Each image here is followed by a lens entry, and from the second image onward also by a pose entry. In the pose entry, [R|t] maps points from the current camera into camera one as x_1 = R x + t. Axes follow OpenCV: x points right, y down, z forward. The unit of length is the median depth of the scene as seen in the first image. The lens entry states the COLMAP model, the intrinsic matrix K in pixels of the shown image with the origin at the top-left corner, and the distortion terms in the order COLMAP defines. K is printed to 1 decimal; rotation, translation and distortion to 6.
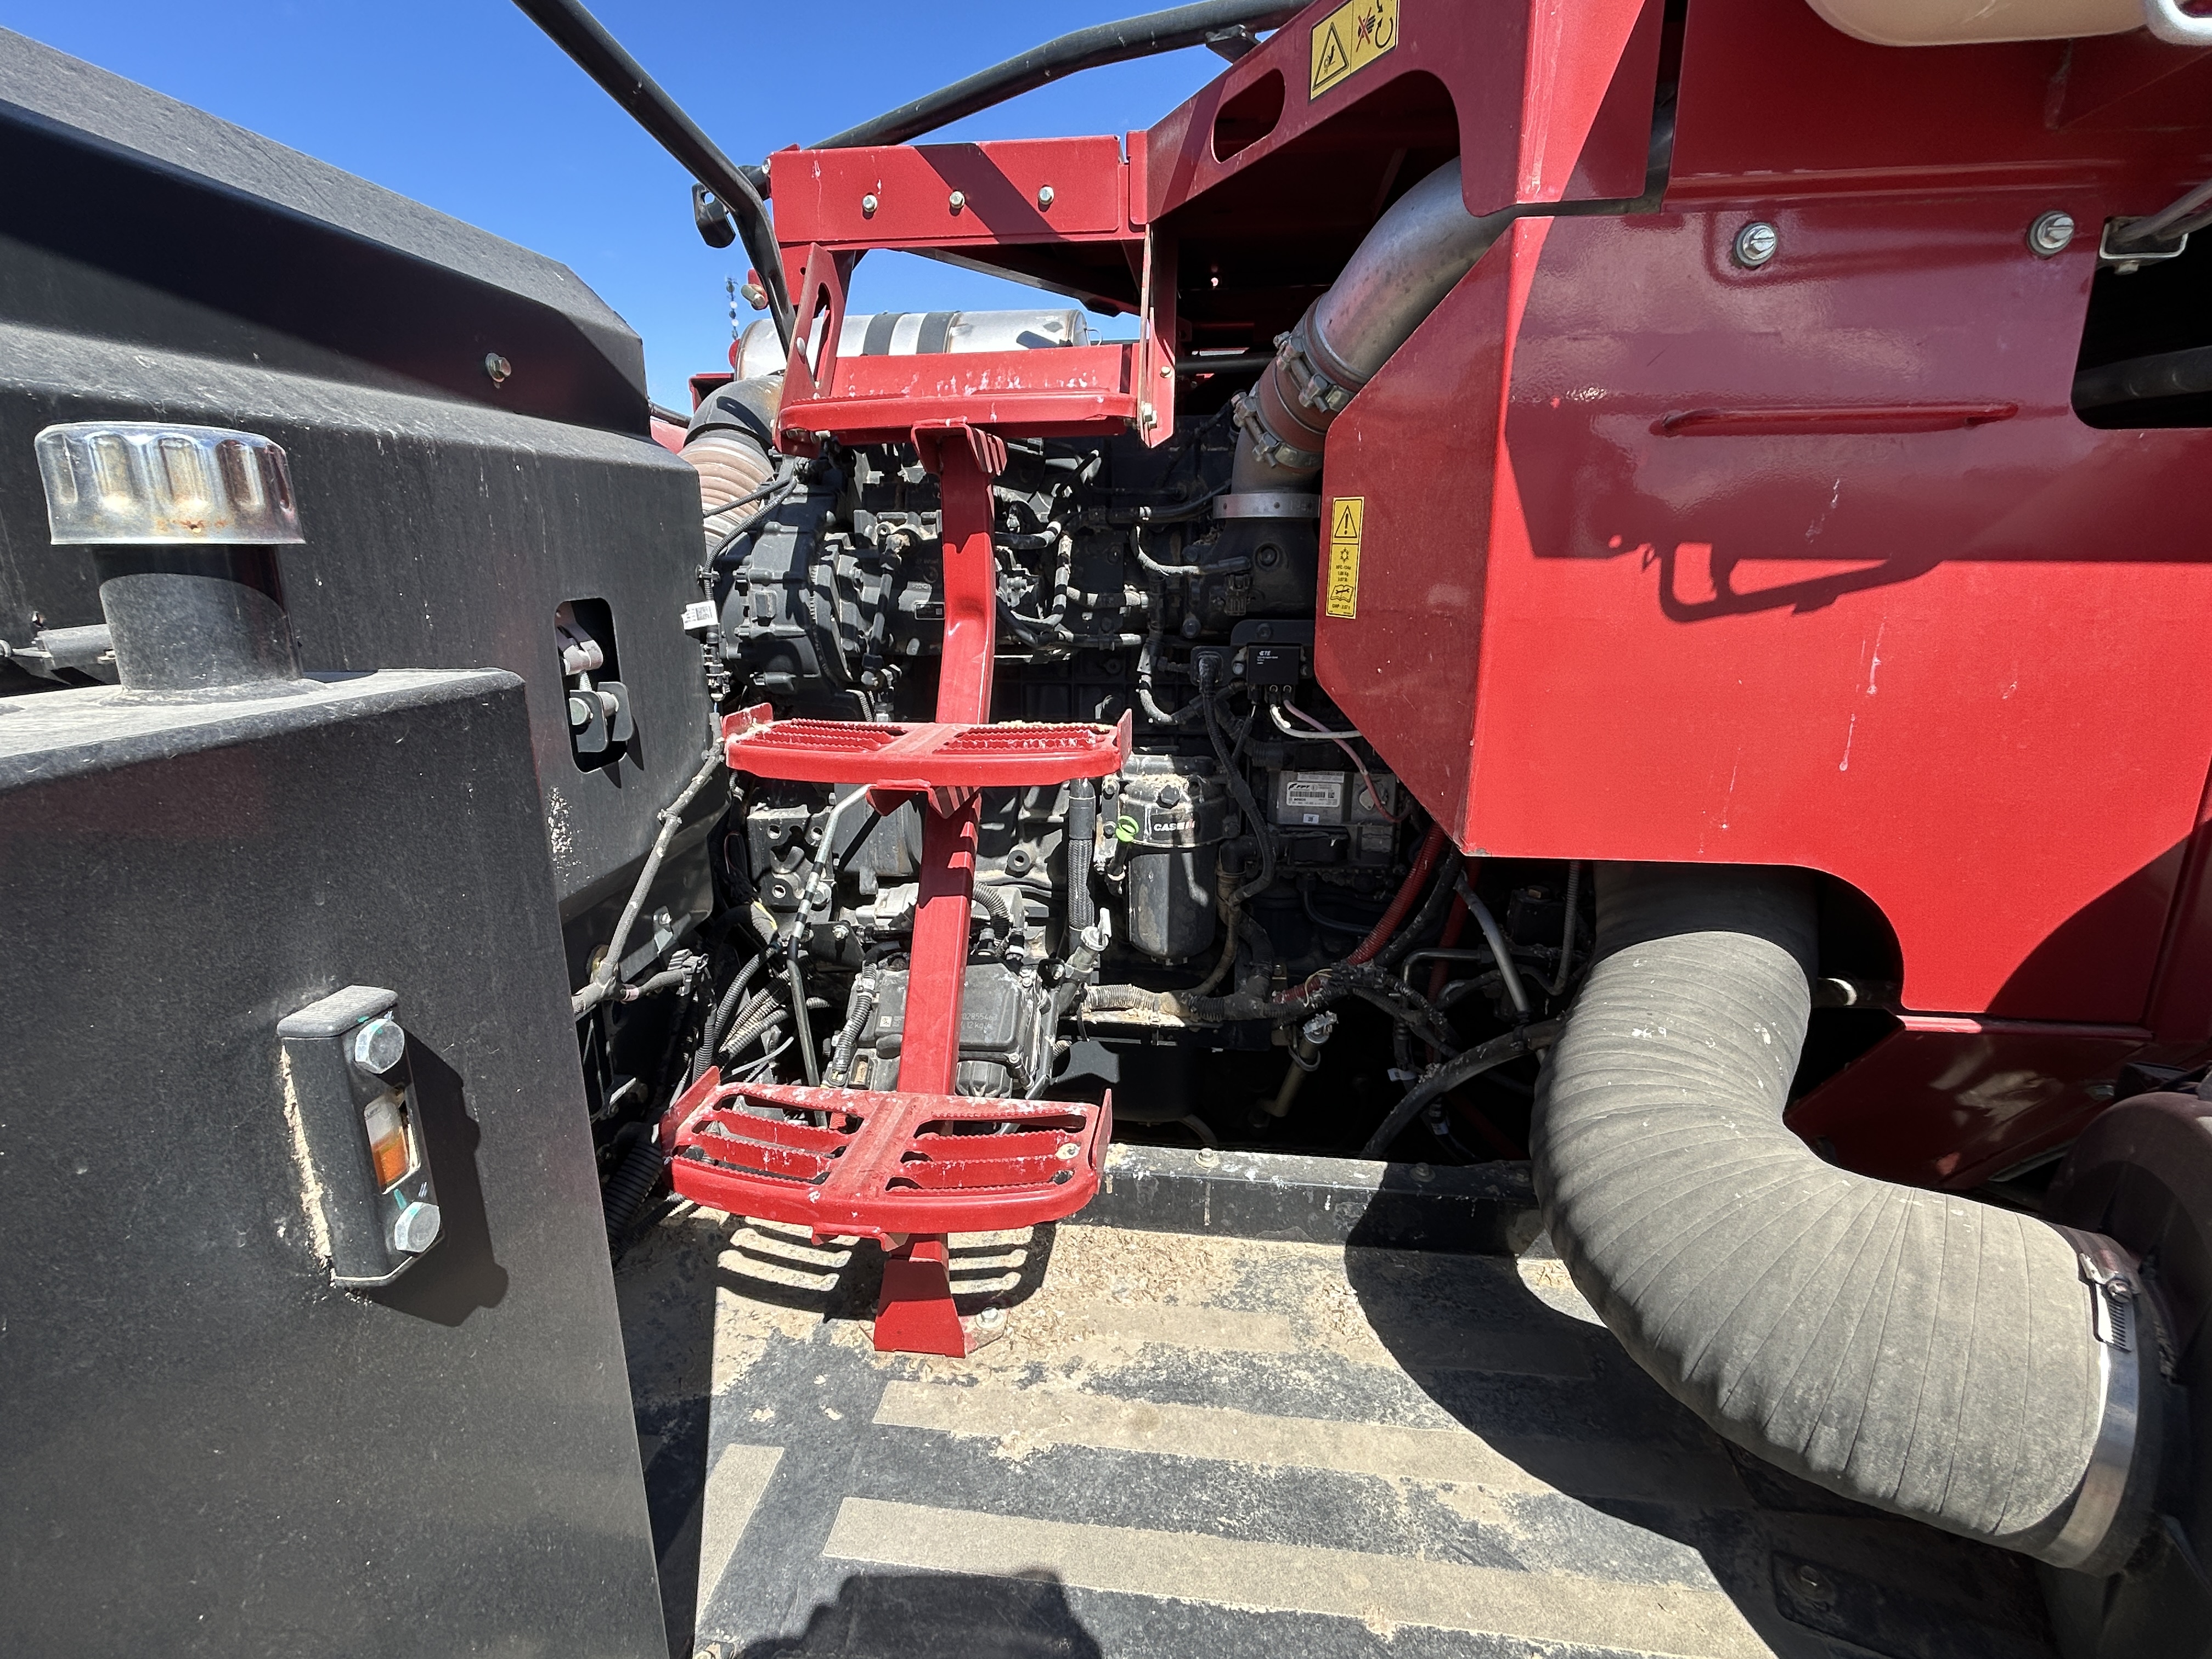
lens RADIAL K [[1033.2, 0, 1091.7], [0, 1033.2, 819.6], [0, 0, 1]] dist [-0.004206, -0.000907]
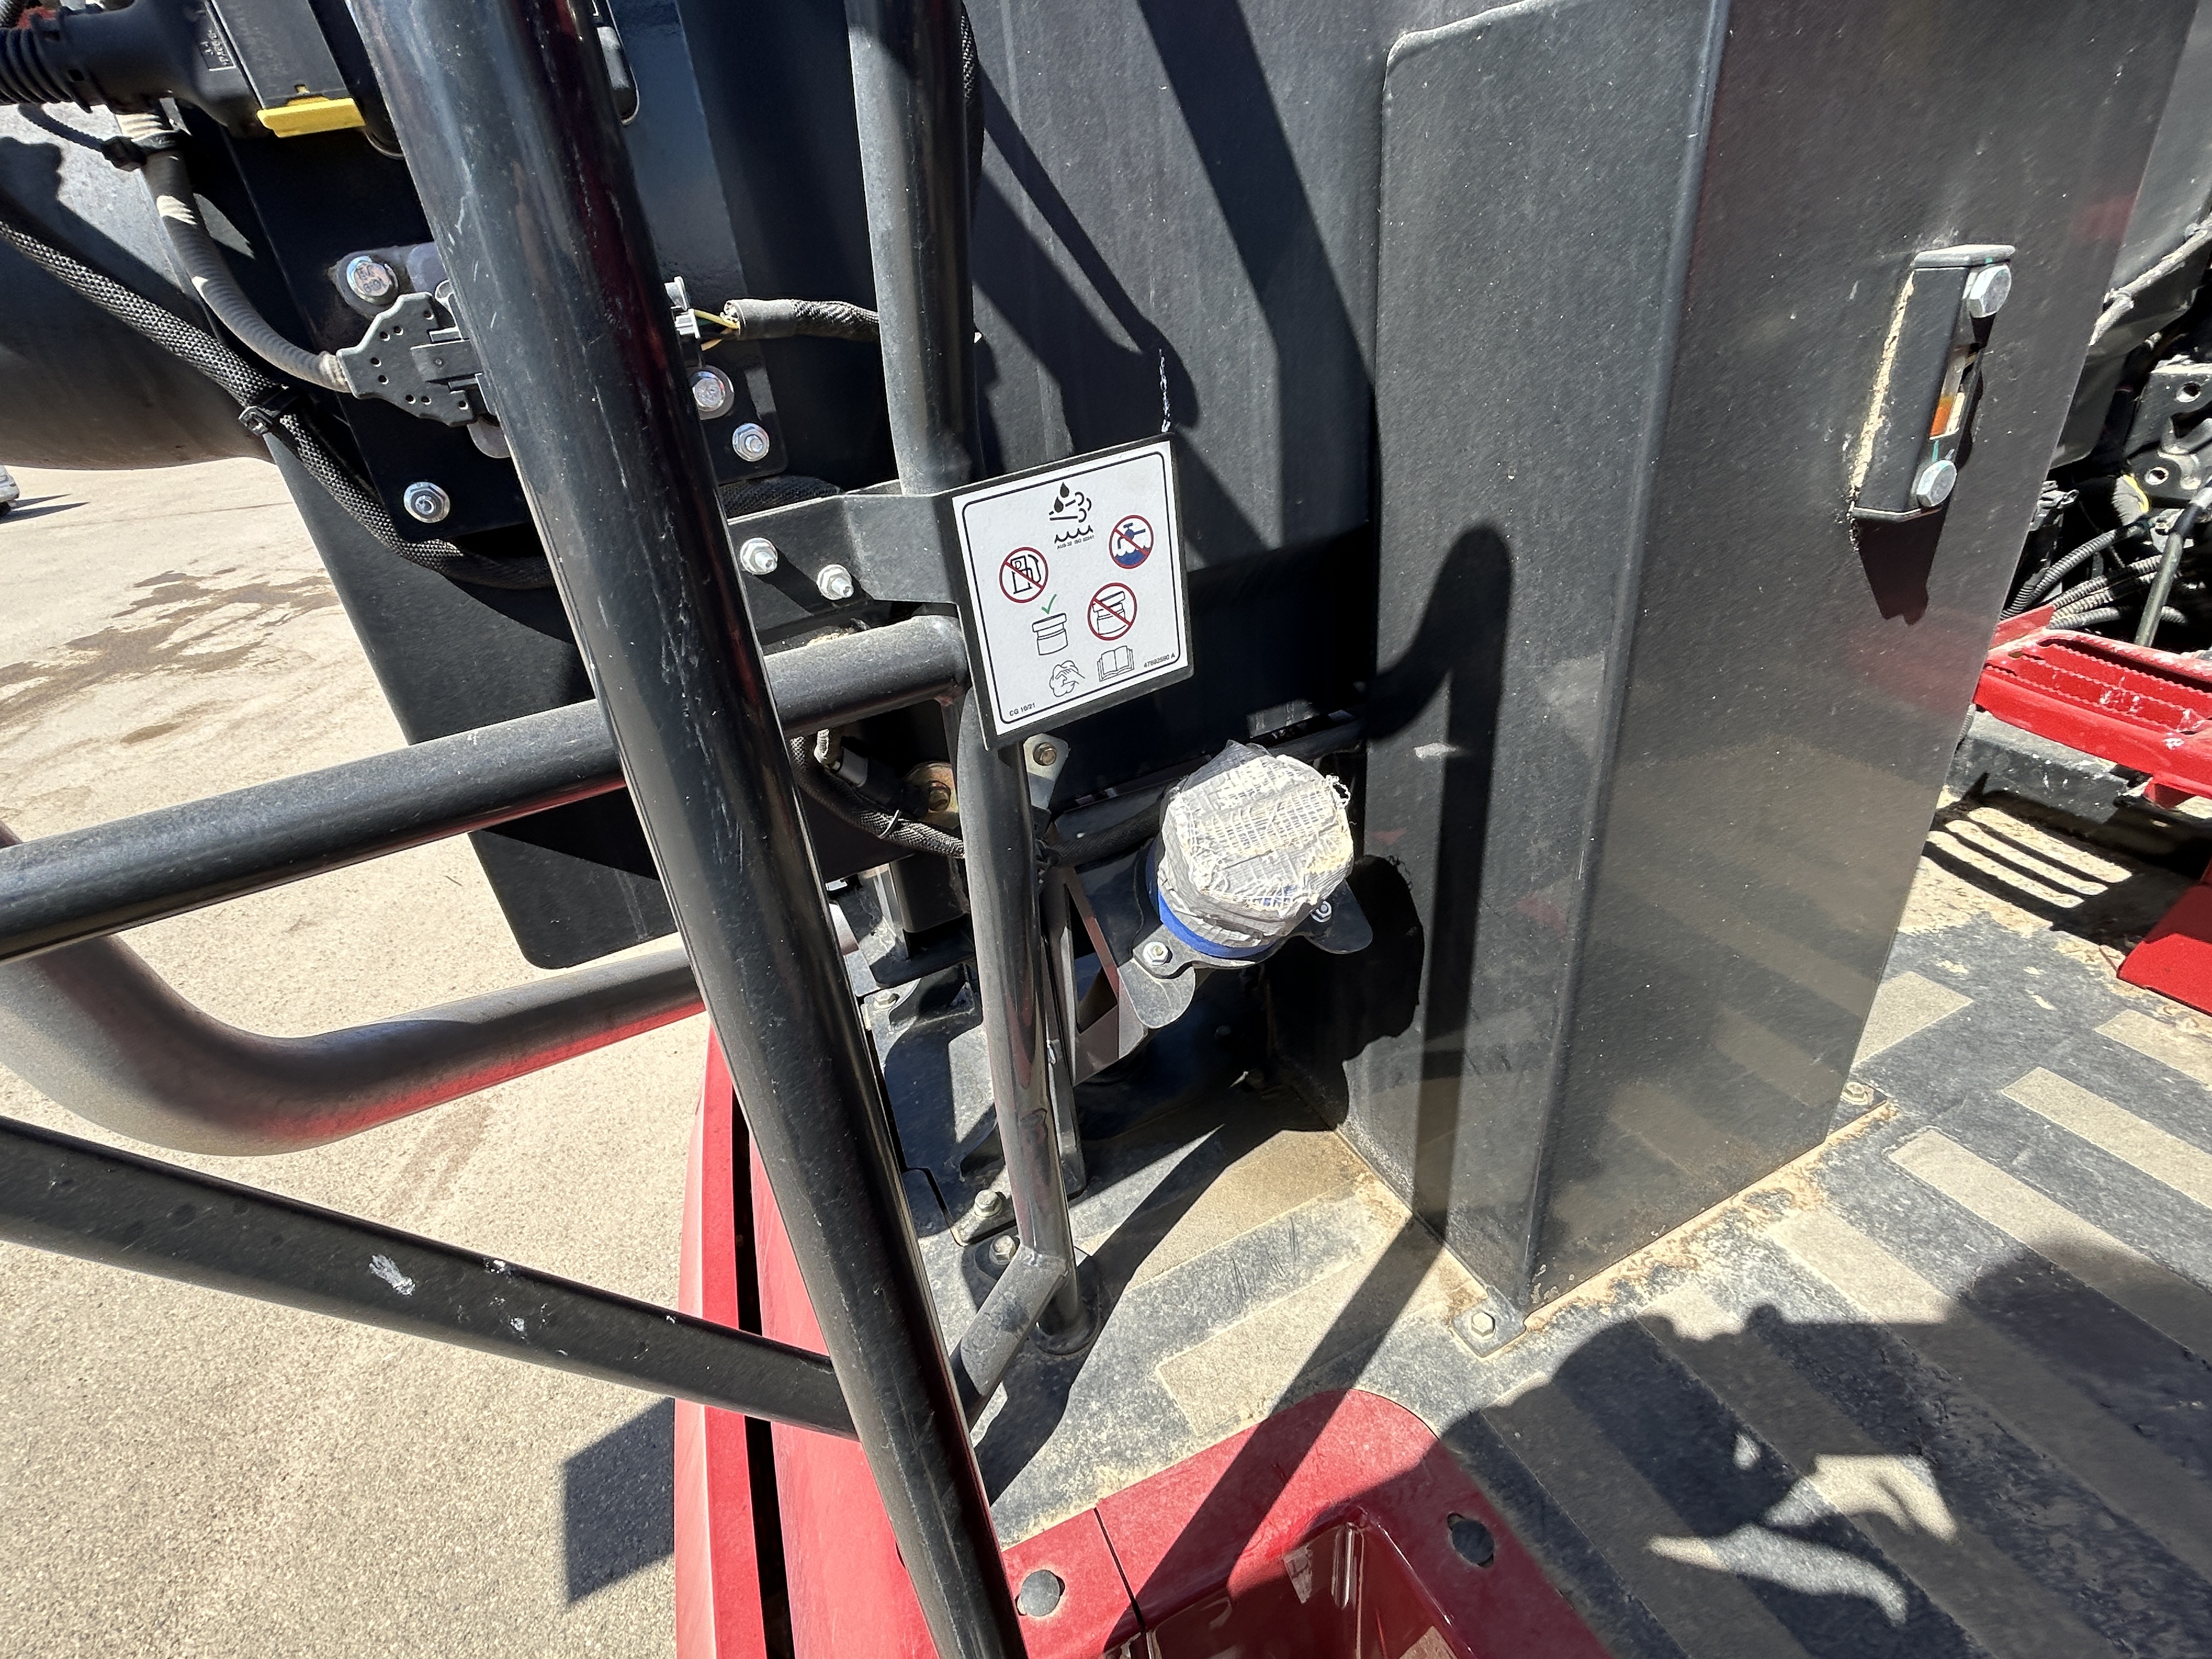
lens RADIAL K [[1033.2, 0, 1091.7], [0, 1033.2, 819.6], [0, 0, 1]] dist [-0.004206, -0.000907]
pose [[0.530457, 0.374015, -0.760742, -0.062194], [-0.124126, 0.922003, 0.366747, 0.192072], [0.838575, -0.100115, 0.535508, -0.194003]]
